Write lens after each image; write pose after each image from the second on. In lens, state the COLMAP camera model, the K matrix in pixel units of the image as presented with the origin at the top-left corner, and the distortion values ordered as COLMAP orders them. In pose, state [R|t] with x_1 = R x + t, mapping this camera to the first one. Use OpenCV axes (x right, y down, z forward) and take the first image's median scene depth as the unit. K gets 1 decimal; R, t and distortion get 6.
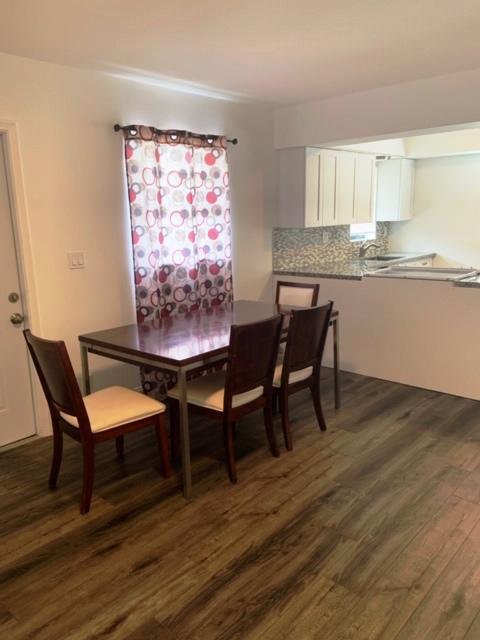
lens RADIAL K [[483.9, 0, 241.4], [0, 483.9, 315.1], [0, 0, 1]] dist [0.117761, -0.147143]
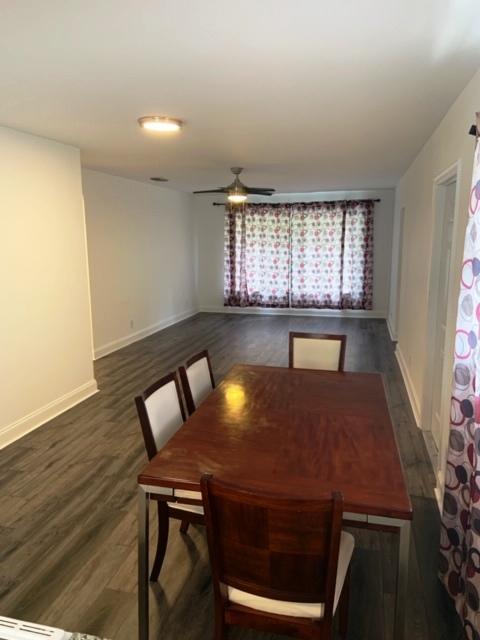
lens RADIAL K [[483.9, 0, 241.4], [0, 483.9, 315.1], [0, 0, 1]] dist [0.117761, -0.147143]
pose [[-0.877192, 0.104725, -0.468579, 0.316143], [-0.076018, 0.933322, 0.350900, -0.336249], [0.474083, 0.343427, -0.810742, 1.360062]]
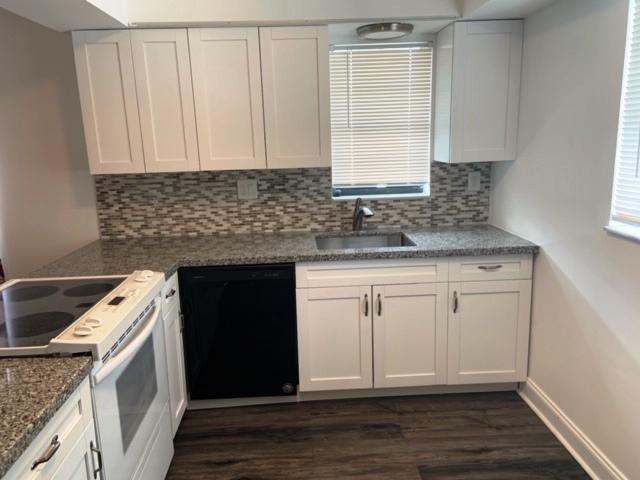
lens RADIAL K [[483.9, 0, 314.4], [0, 483.9, 237.8], [0, 0, 1]] dist [0.117761, -0.147143]
pose [[0.704110, 0.152304, -0.693565, 0.943134], [-0.134048, 0.987675, 0.080803, -0.243696], [0.697323, 0.036077, 0.715848, 0.997880]]
